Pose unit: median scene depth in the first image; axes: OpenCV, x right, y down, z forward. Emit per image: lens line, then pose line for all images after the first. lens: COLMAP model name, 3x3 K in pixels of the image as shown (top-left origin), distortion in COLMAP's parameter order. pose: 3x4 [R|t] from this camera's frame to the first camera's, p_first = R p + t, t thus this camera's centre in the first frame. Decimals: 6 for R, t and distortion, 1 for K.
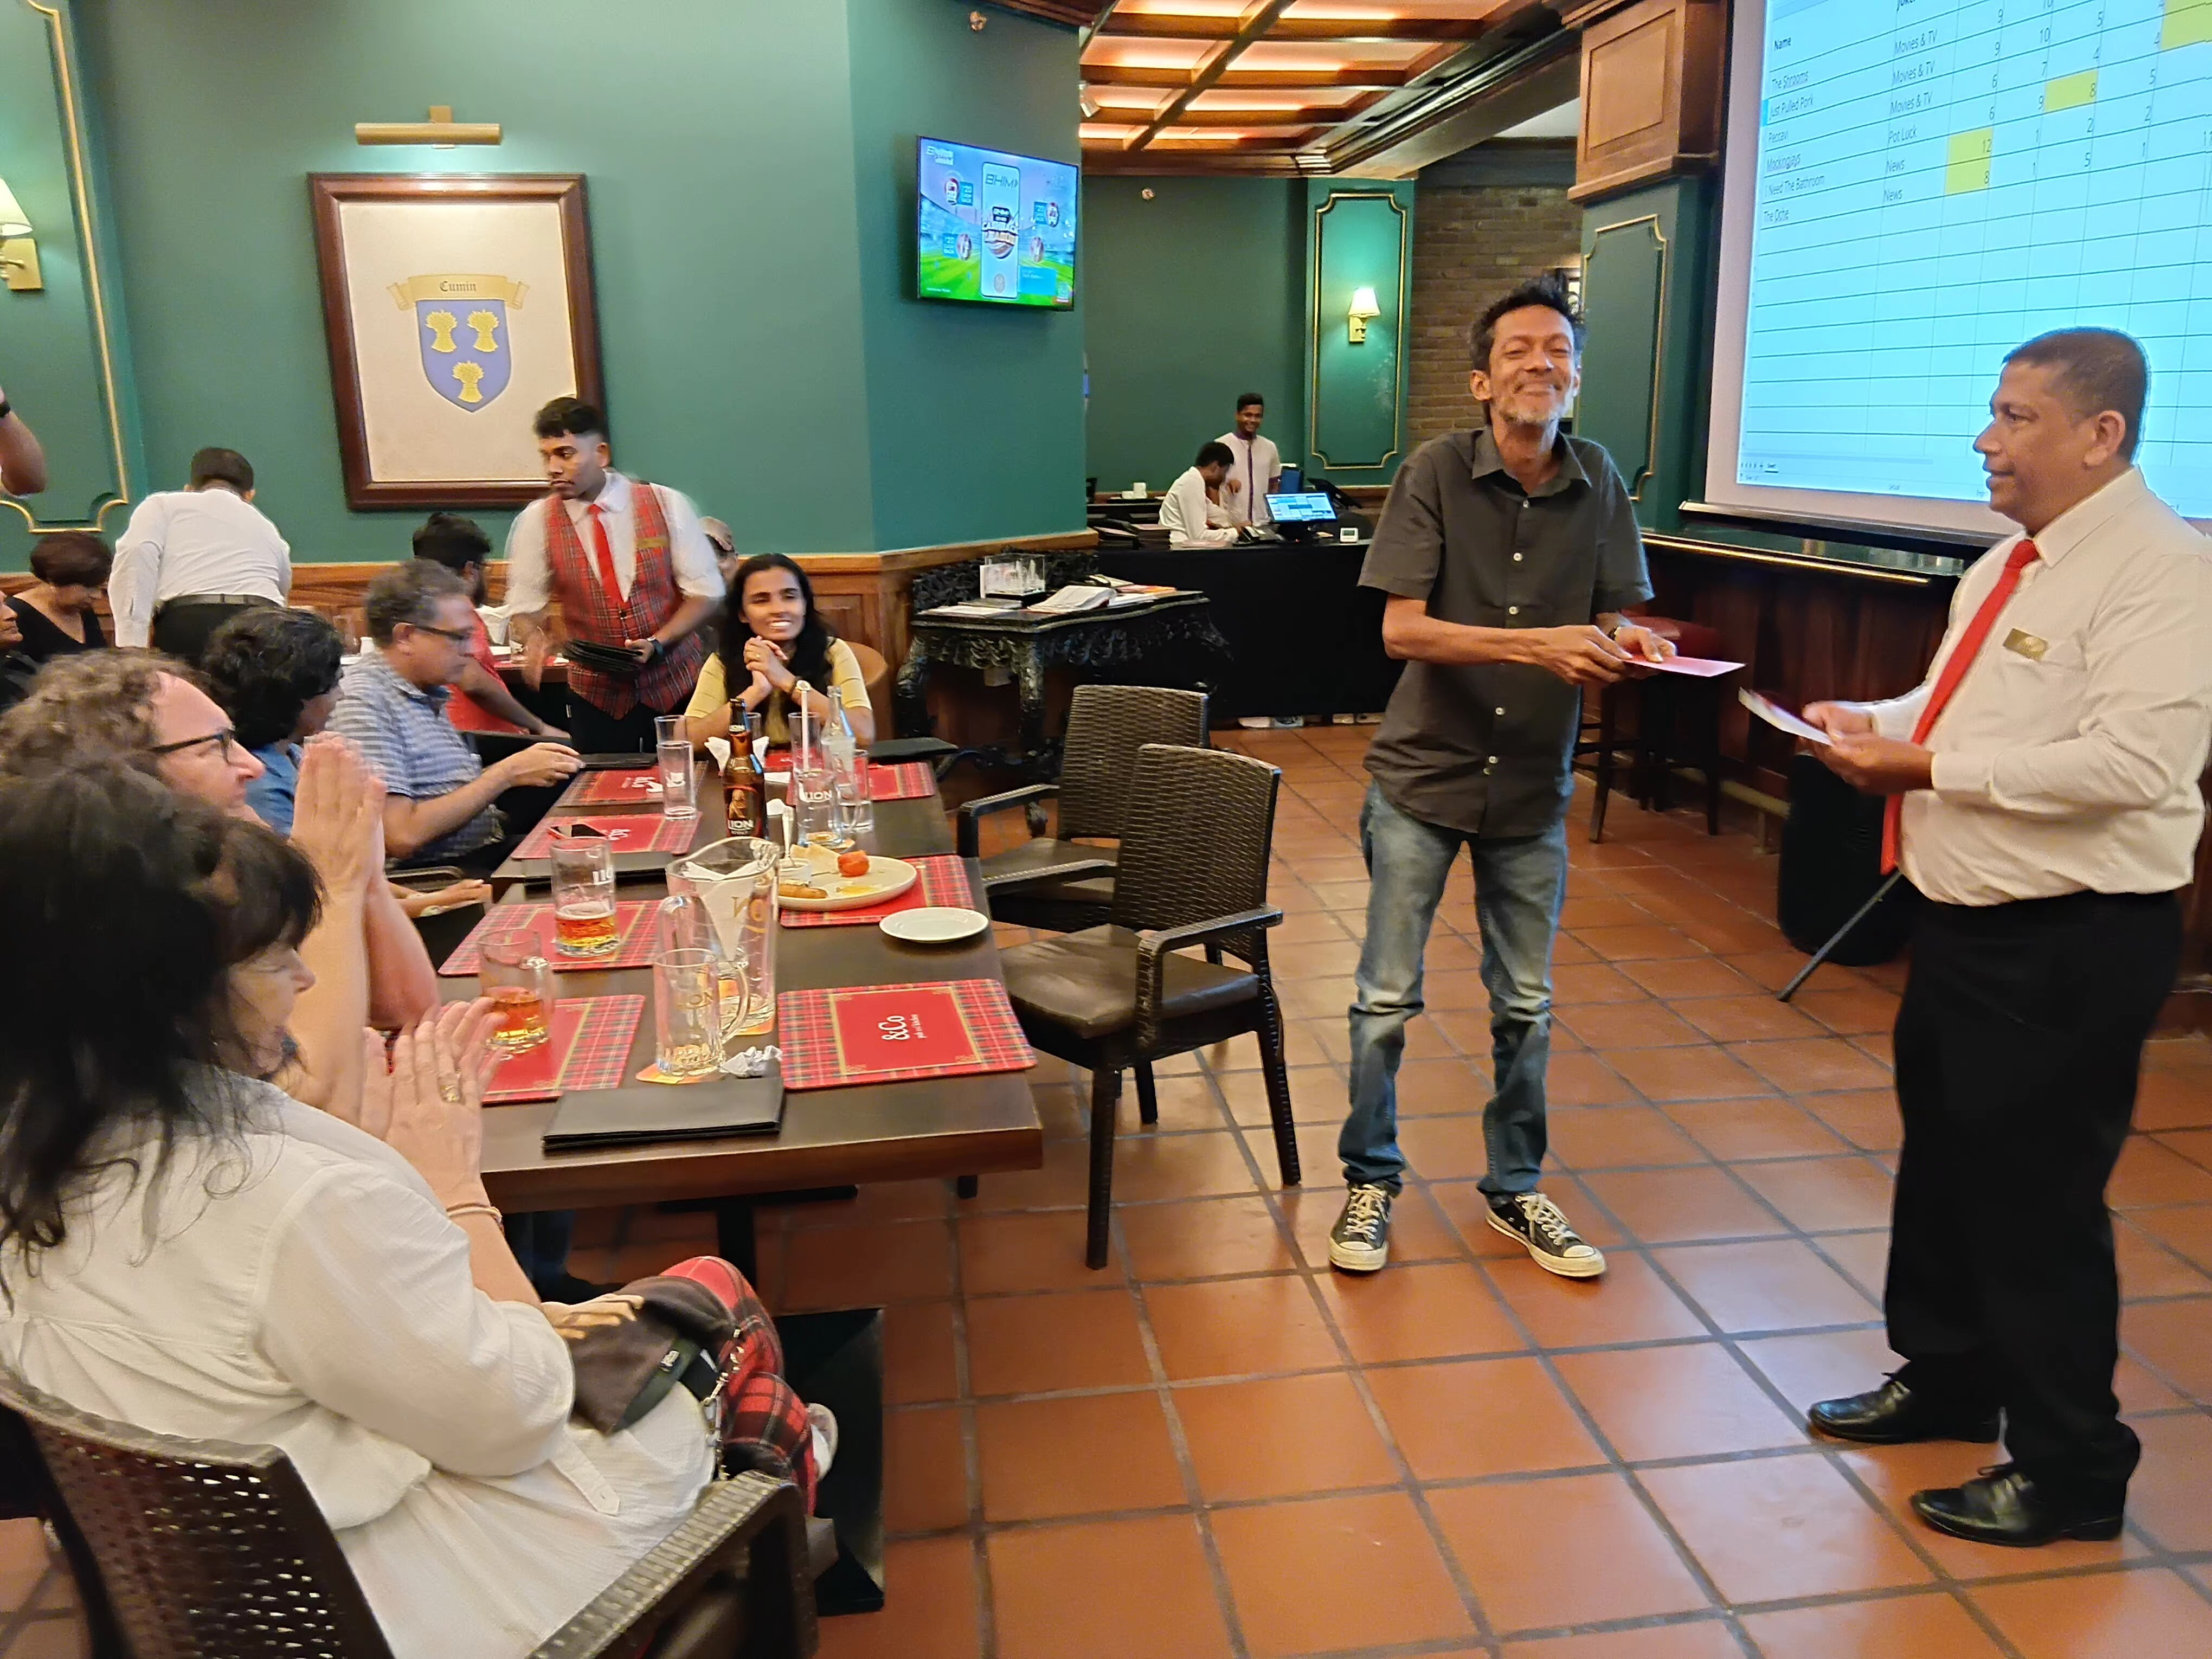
lens RADIAL K [[1737.0, 0, 1106.0], [0, 1737.0, 829.5], [0, 0, 1]] dist [0.158043, -0.240877]
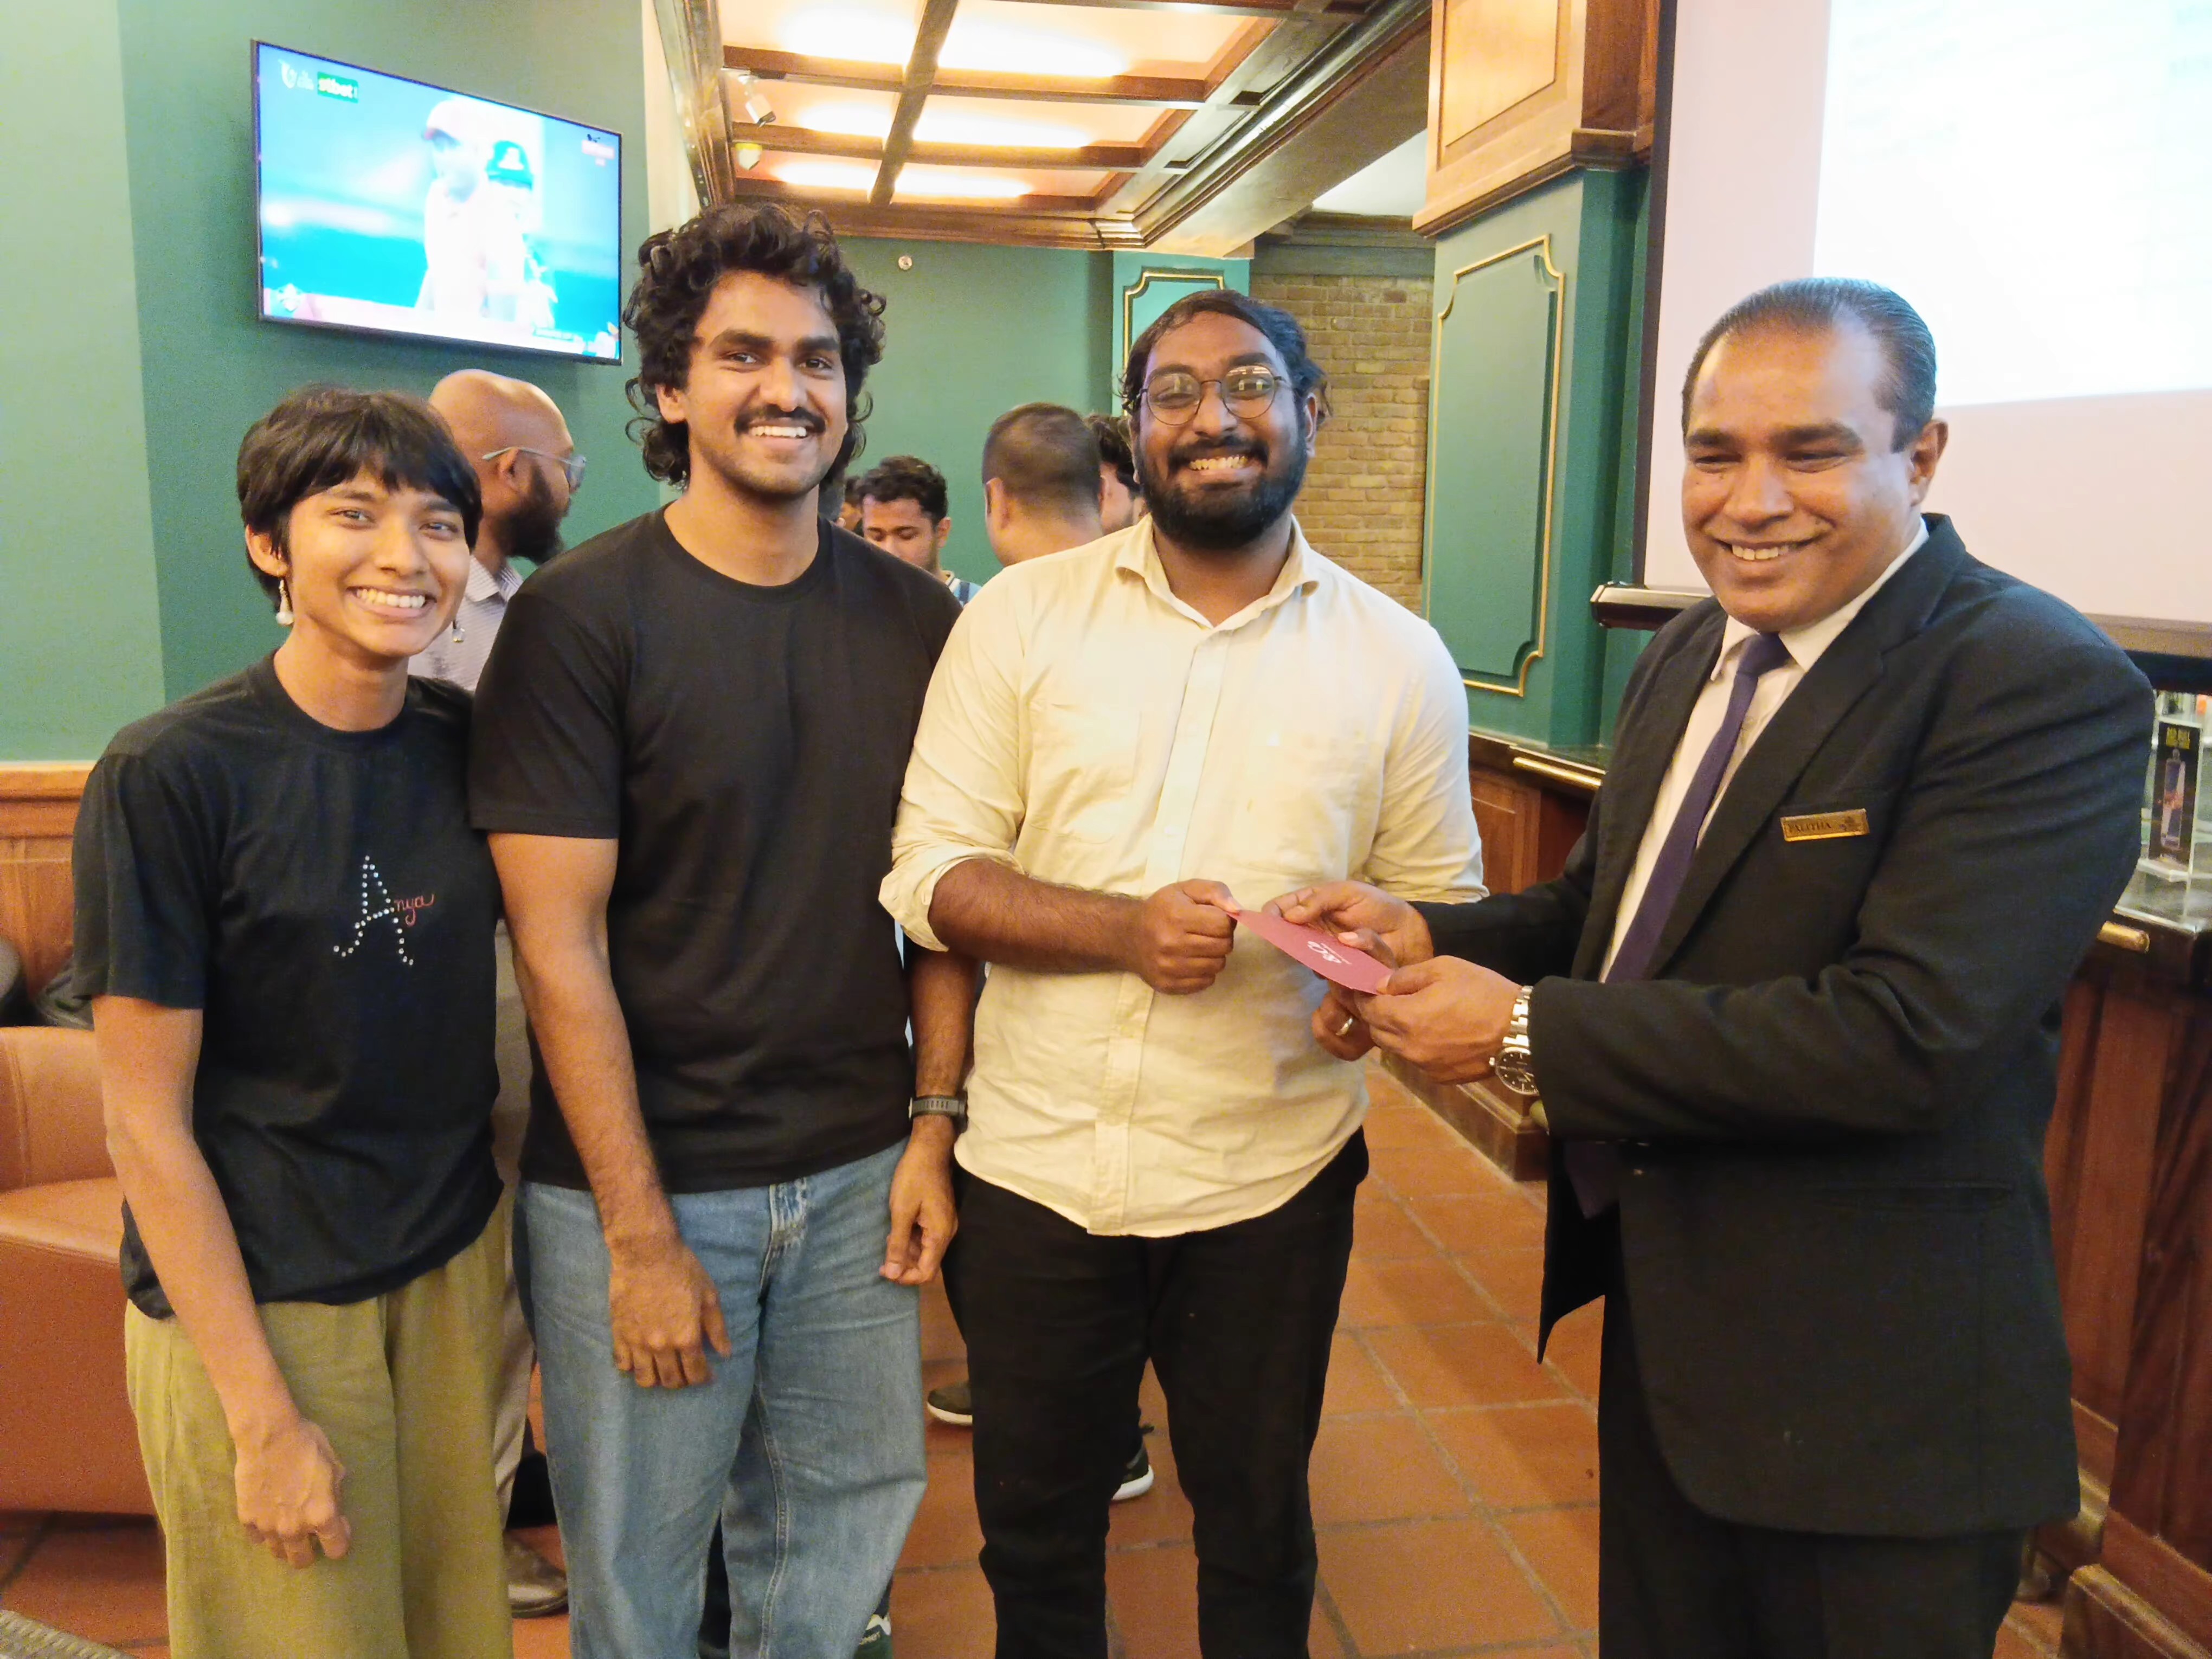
lens RADIAL K [[1737.0, 0, 1106.0], [0, 1737.0, 829.5], [0, 0, 1]] dist [0.158043, -0.240877]
pose [[0.998646, 0.016909, 0.049203, 0.135596], [-0.013323, 0.997293, -0.072318, -0.100041], [-0.050293, 0.071565, 0.996167, 0.426179]]
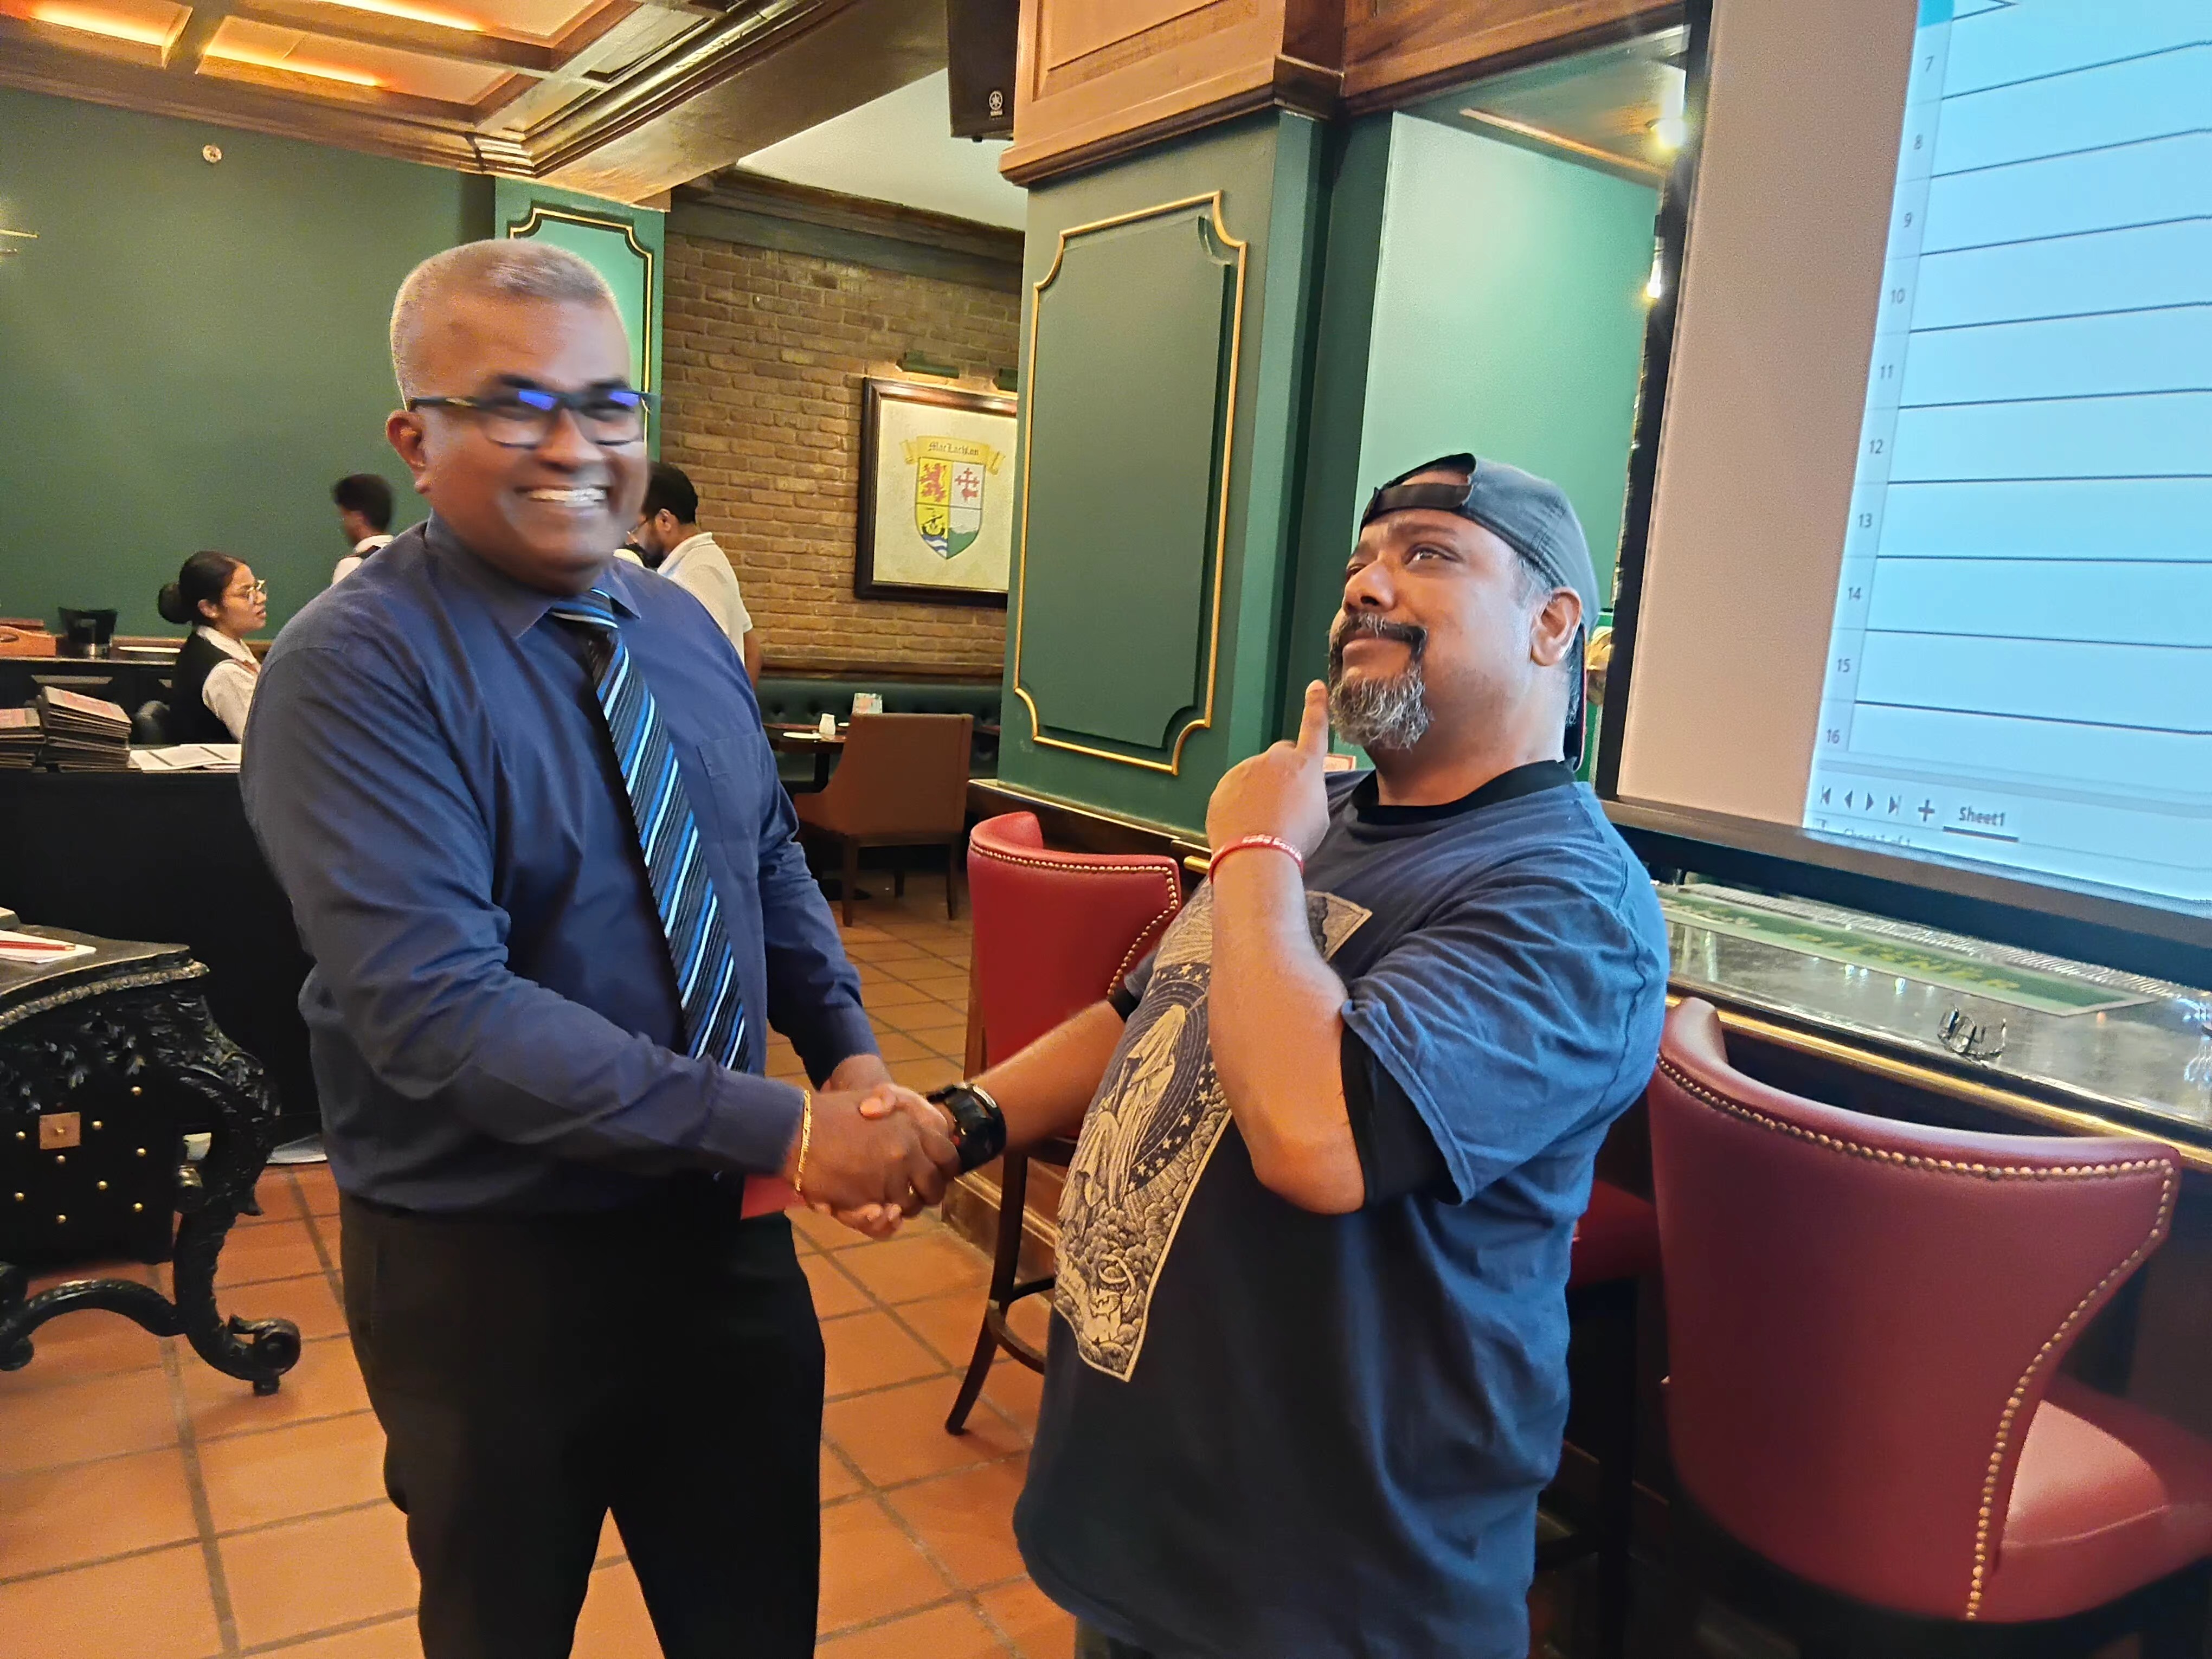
lens RADIAL K [[1737.0, 0, 1106.0], [0, 1737.0, 829.5], [0, 0, 1]] dist [0.158043, -0.240877]
pose [[0.908592, 0.020381, 0.417188, 0.090418], [0.013132, 0.996921, -0.077302, -0.141914], [-0.417479, 0.075714, 0.905527, 0.604670]]
